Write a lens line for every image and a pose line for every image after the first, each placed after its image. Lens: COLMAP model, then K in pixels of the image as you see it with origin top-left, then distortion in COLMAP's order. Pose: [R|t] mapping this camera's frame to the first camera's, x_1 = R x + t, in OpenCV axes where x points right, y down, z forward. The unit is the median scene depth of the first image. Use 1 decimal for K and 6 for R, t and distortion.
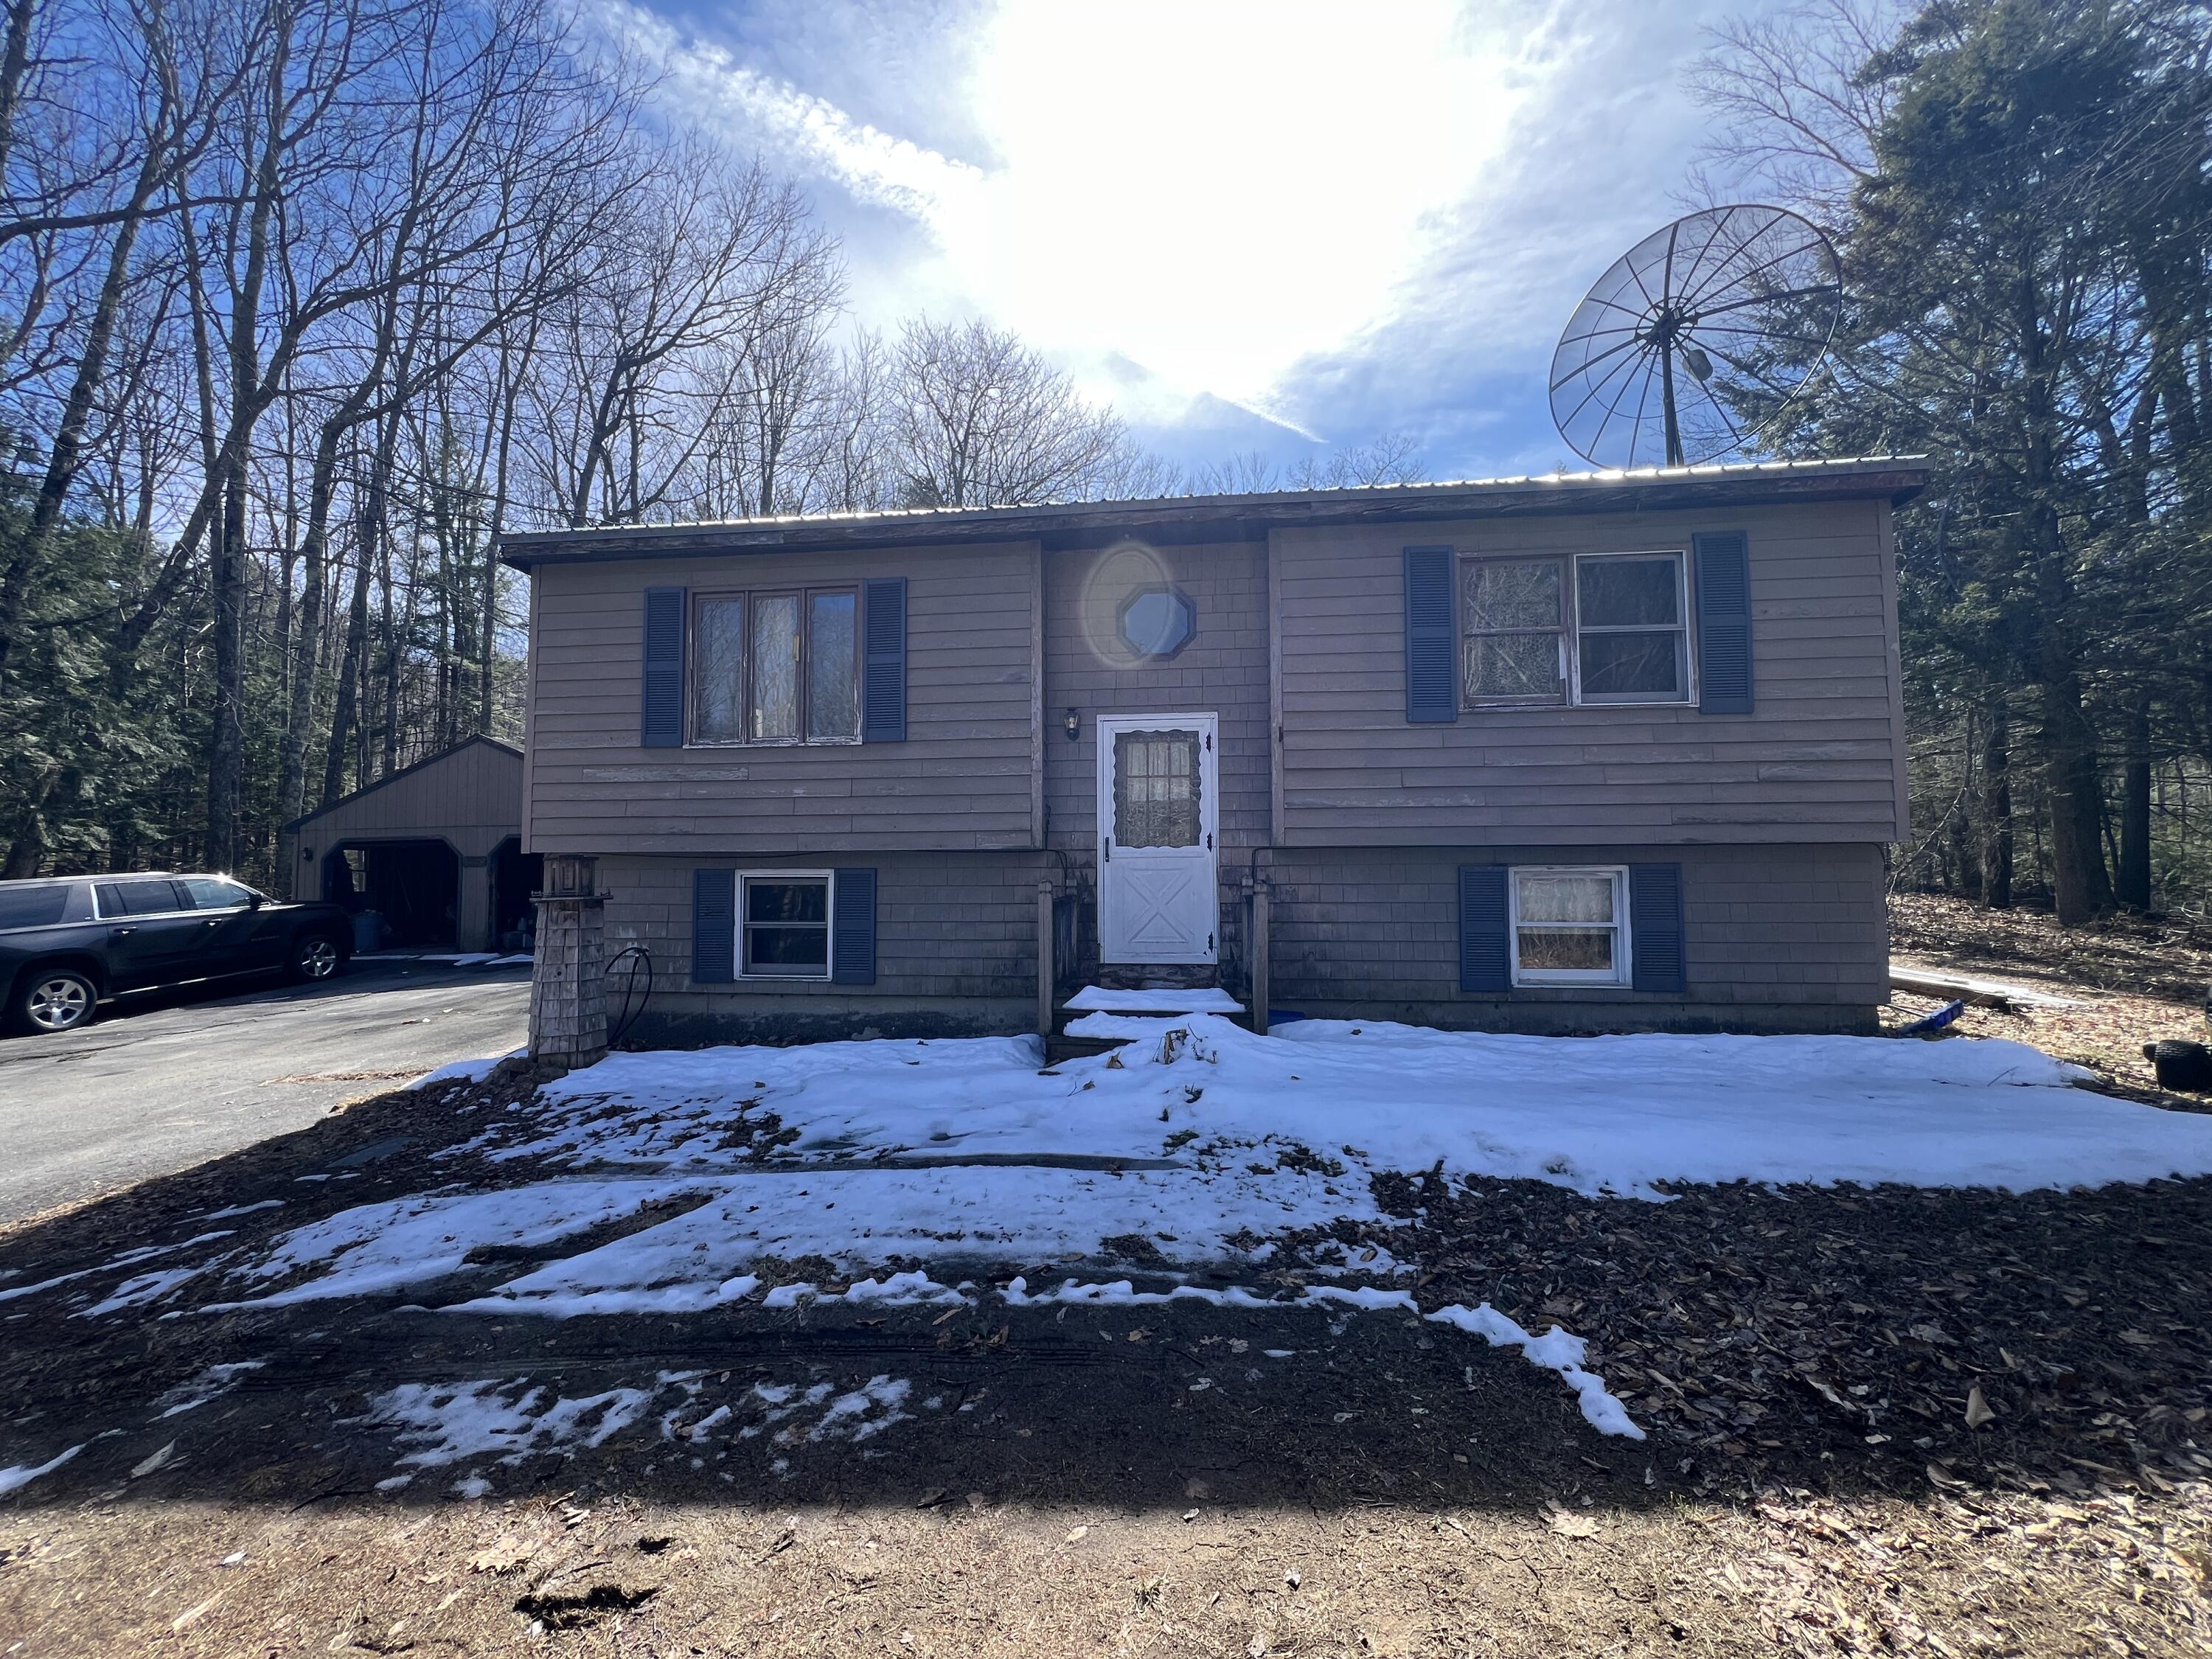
lens RADIAL K [[903.5, 0, 1106.0], [0, 903.5, 829.5], [0, 0, 1]] dist [-0.000273, 0.000304]
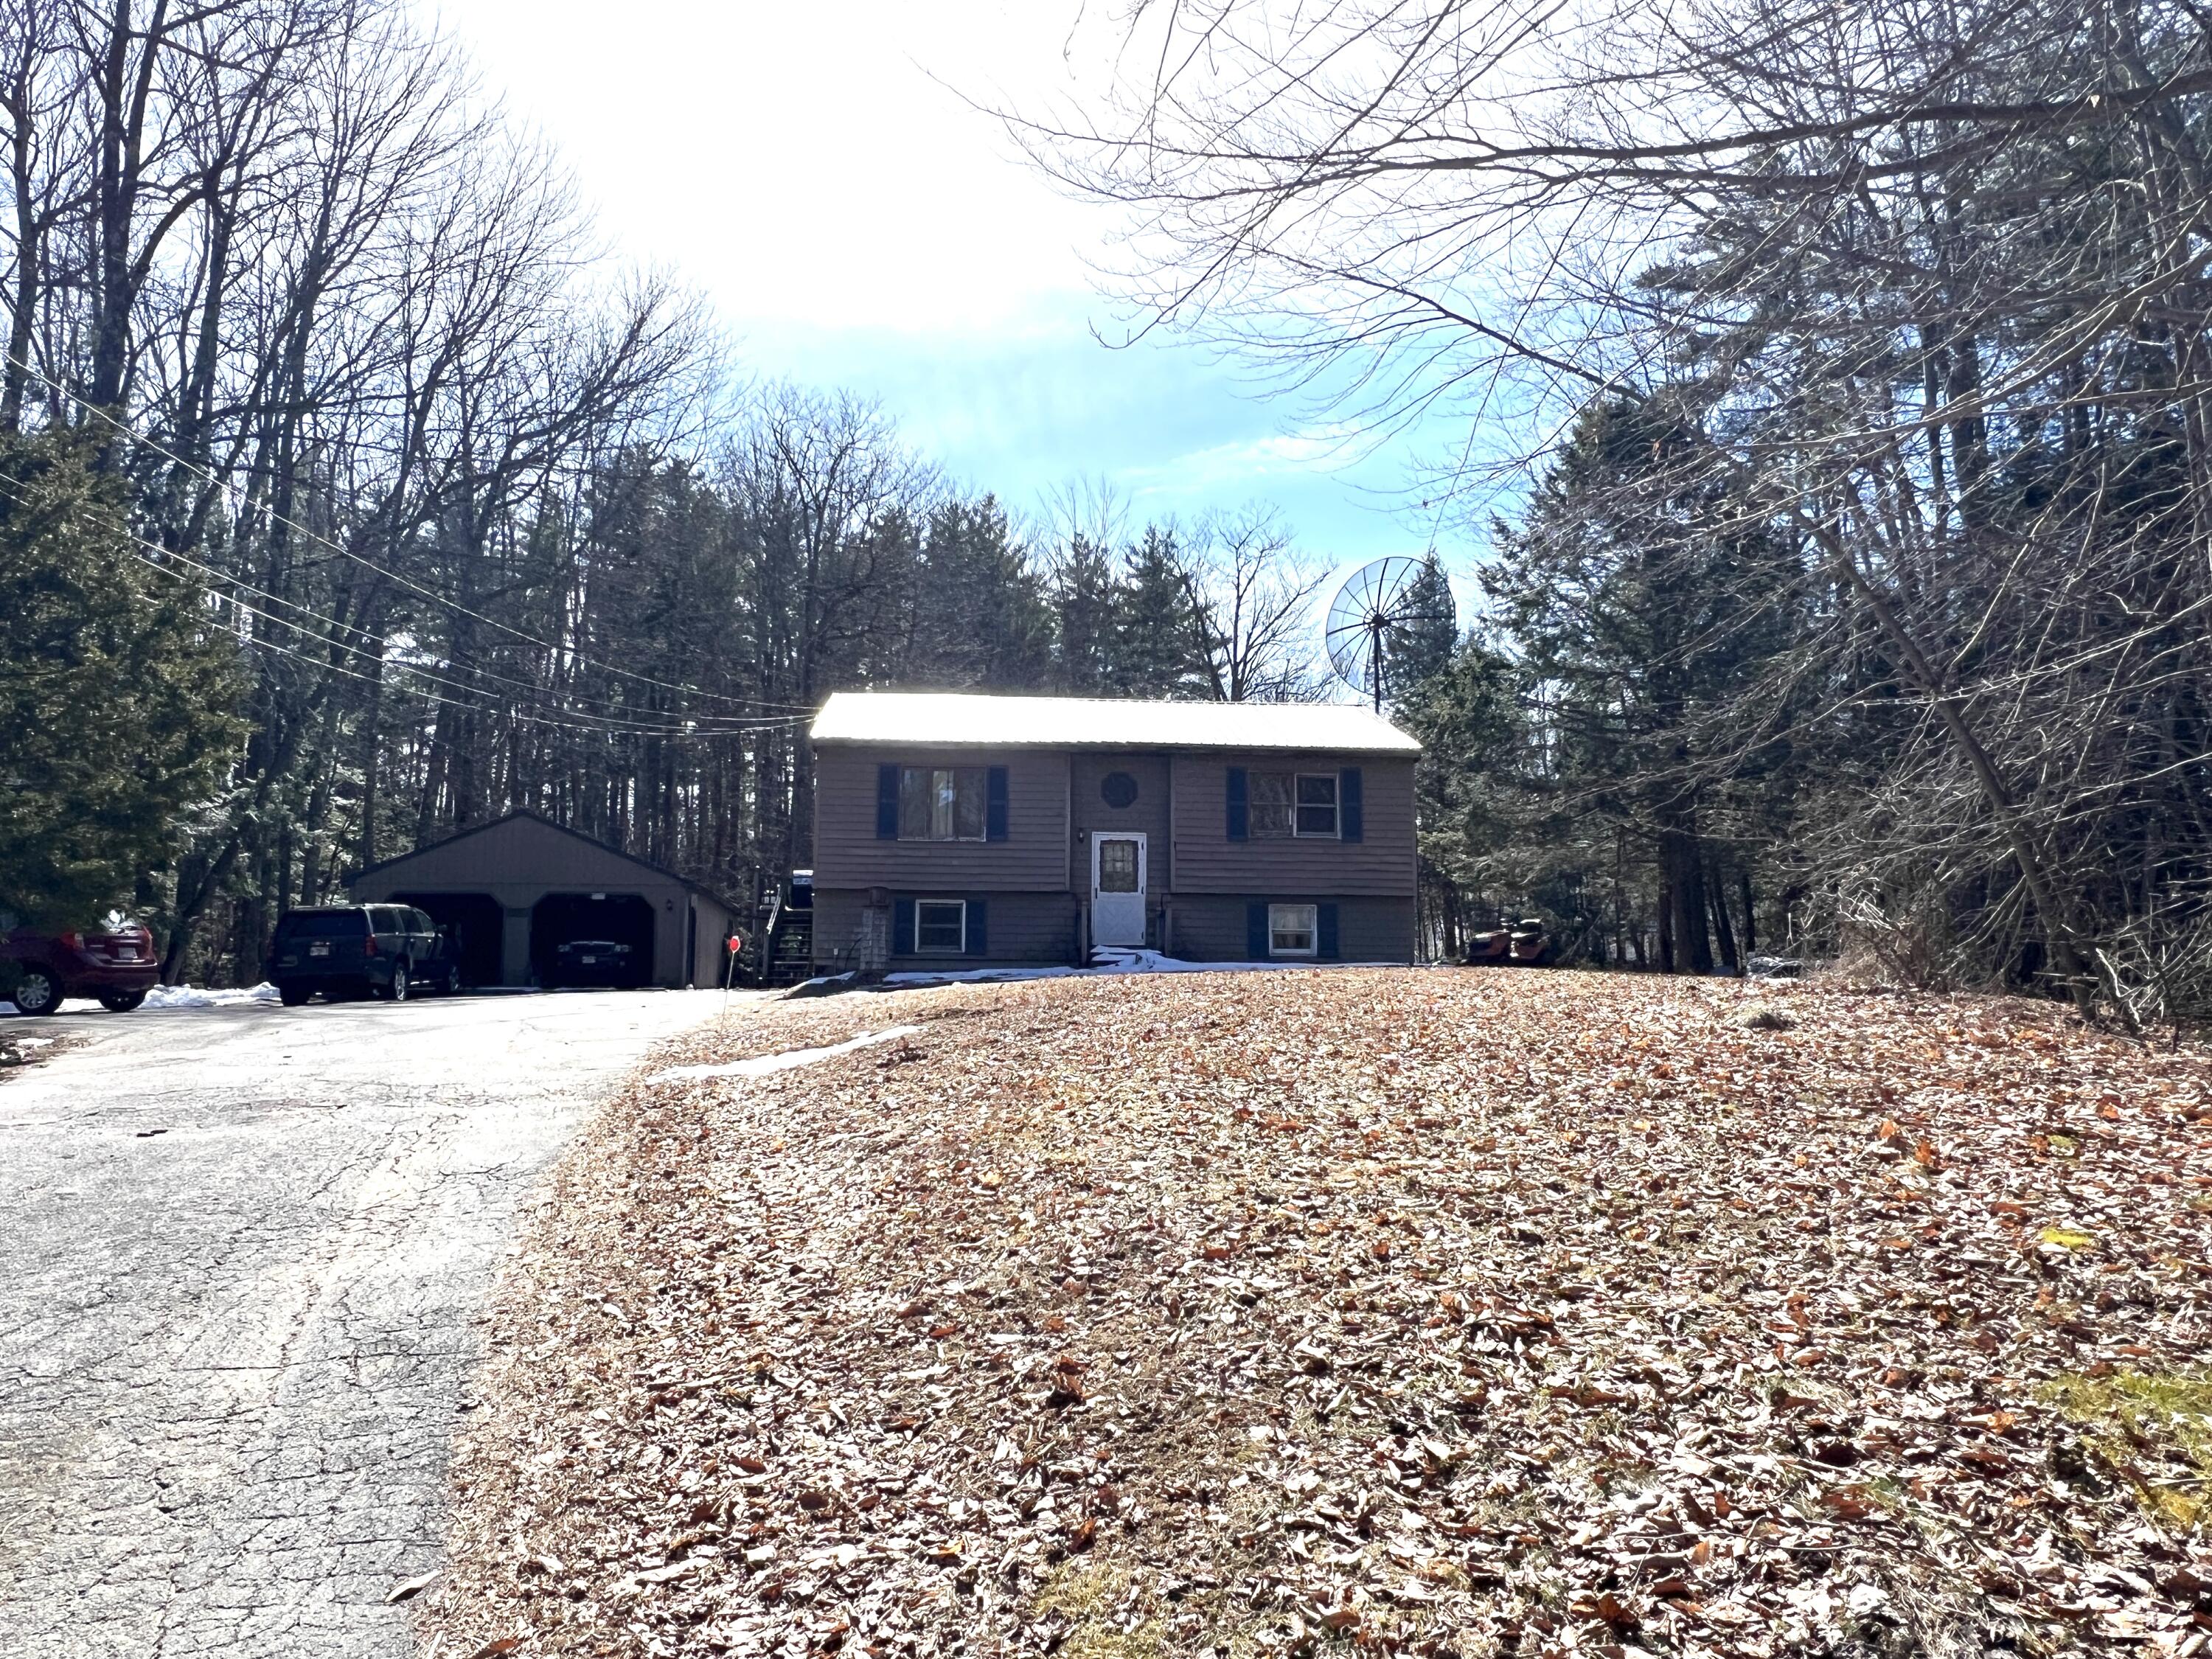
lens RADIAL K [[1480.7, 0, 1106.0], [0, 1480.7, 829.5], [0, 0, 1]] dist [-0.000407, -0.000051]
pose [[0.981606, 0.034363, 0.187802, -0.660139], [-0.019580, 0.996602, -0.080011, 0.157170], [-0.189913, 0.074862, 0.978943, -2.563818]]
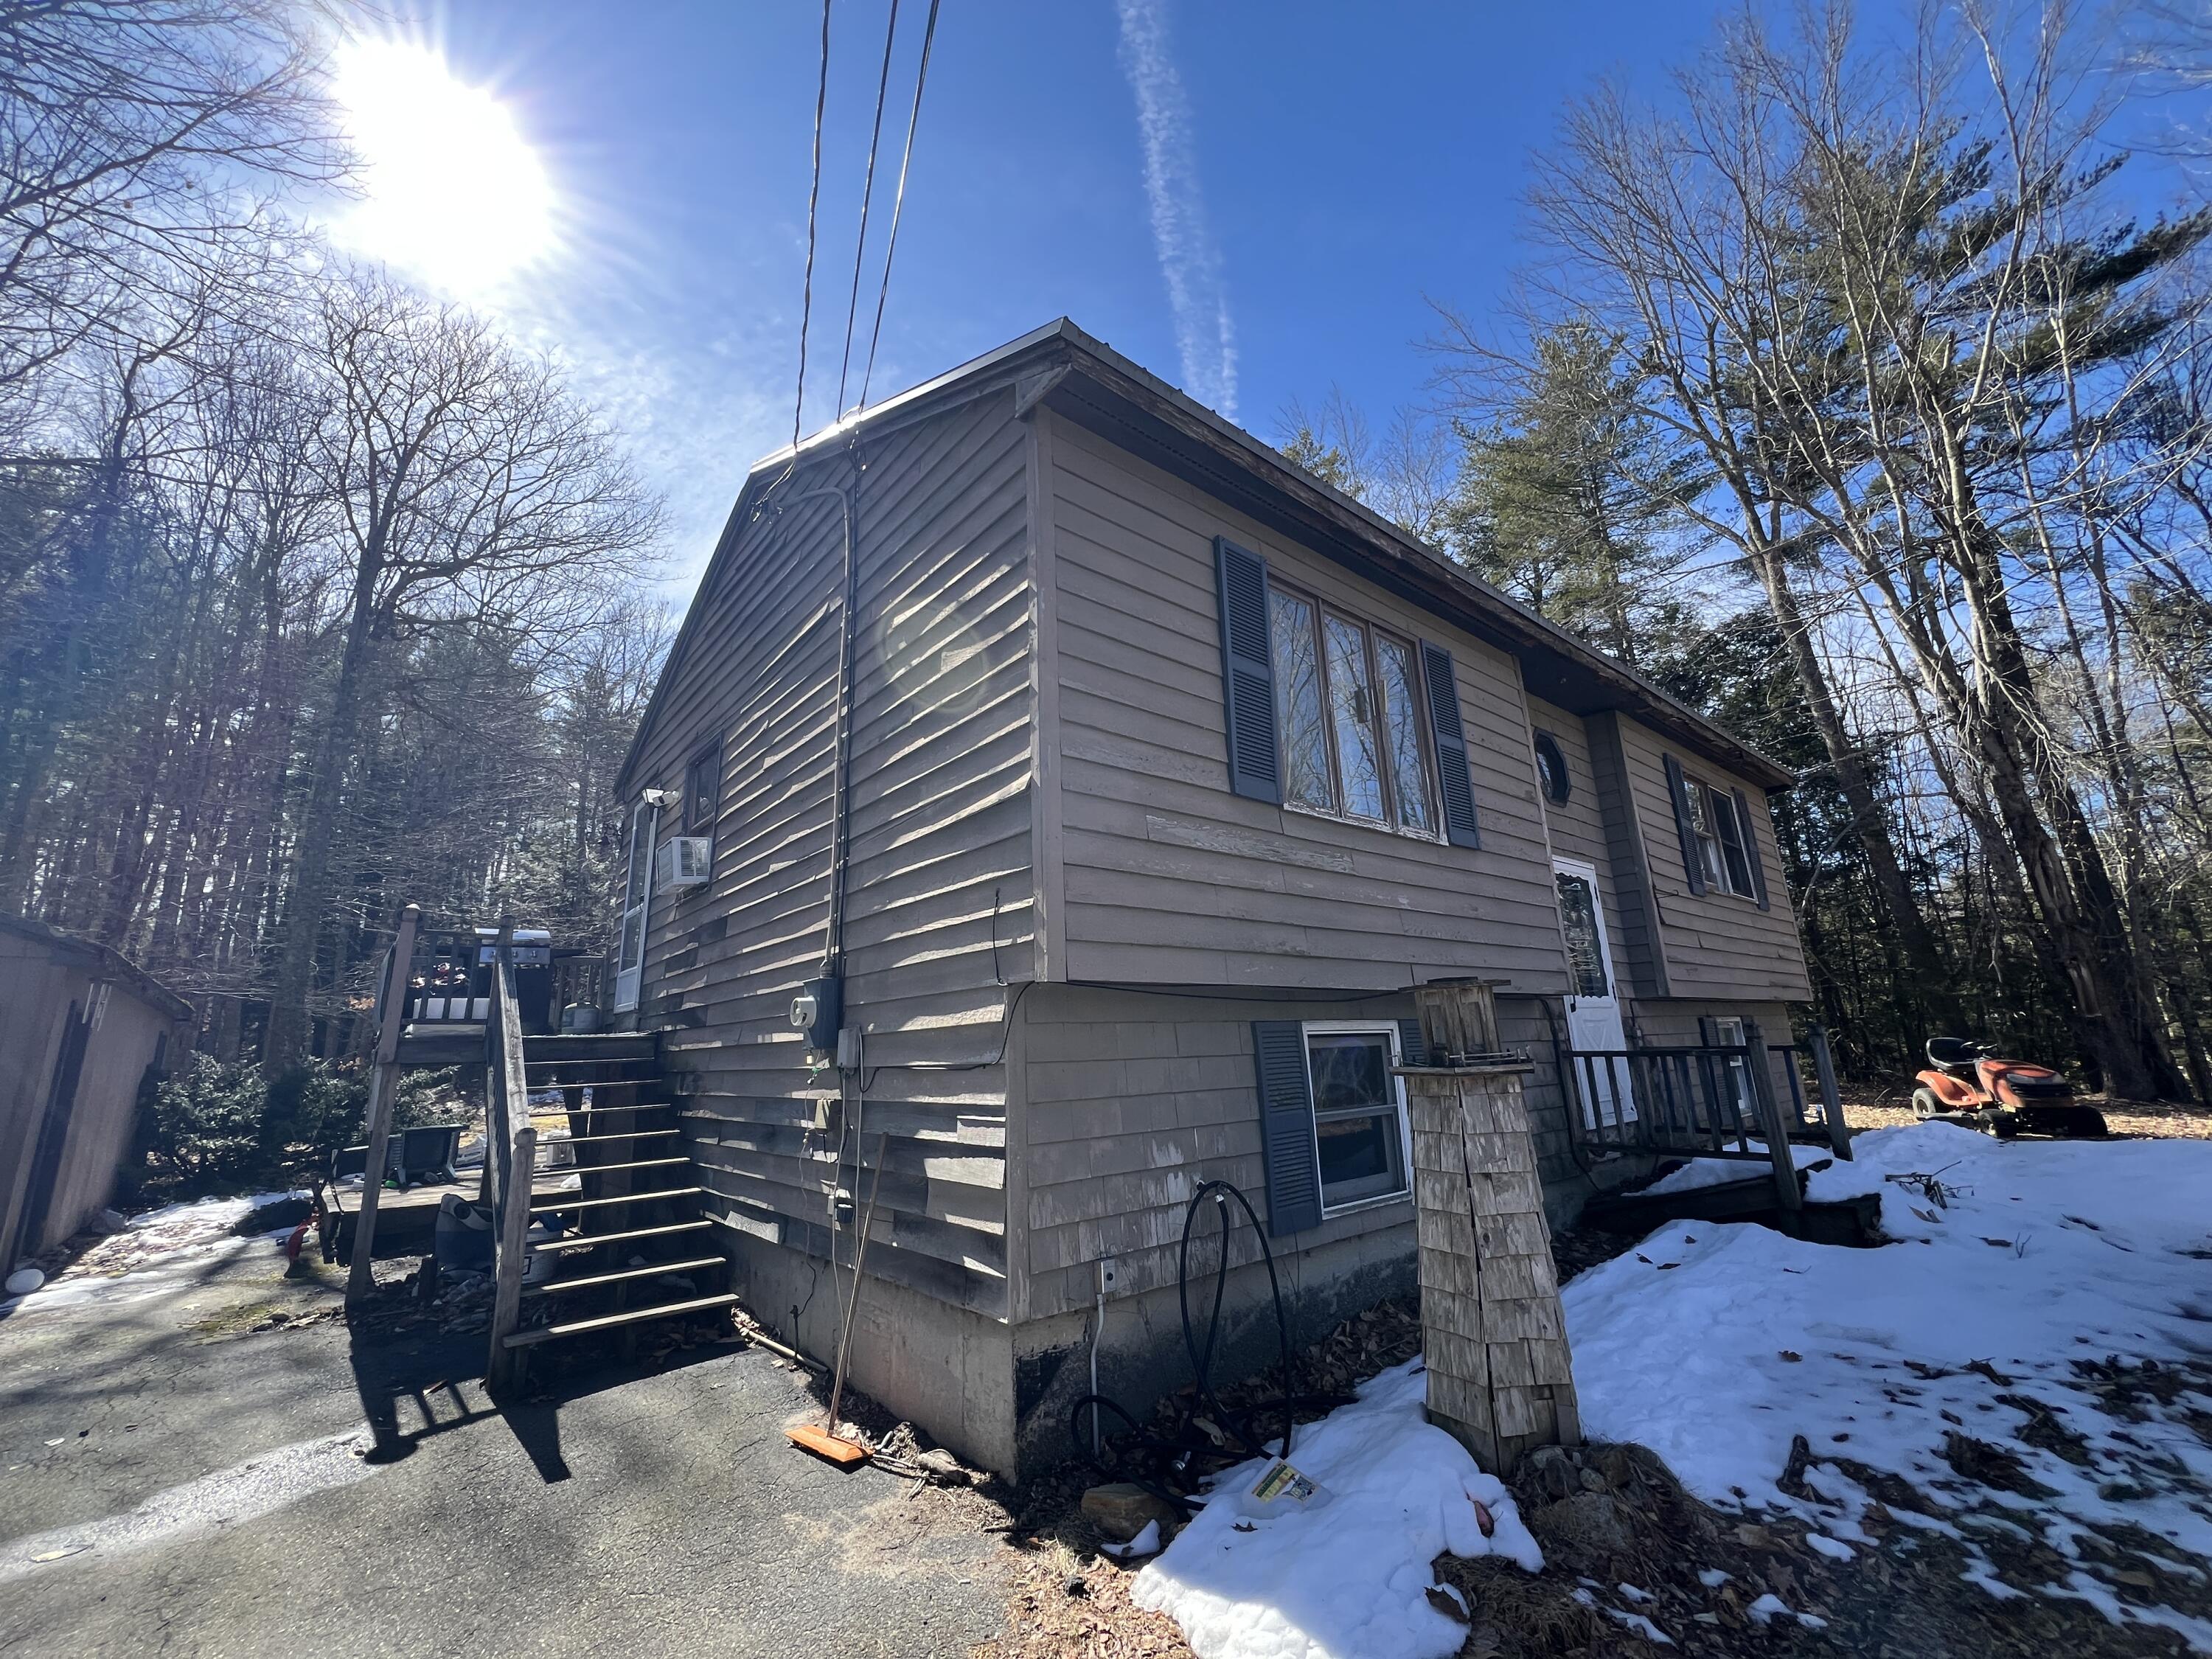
lens RADIAL K [[903.5, 0, 1106.0], [0, 903.5, 829.5], [0, 0, 1]] dist [-0.000273, 0.000304]
pose [[0.676809, 0.156071, 0.719424, -0.974945], [0.002223, 0.976830, -0.214004, 0.049122], [-0.736155, 0.146439, 0.660781, 0.705992]]
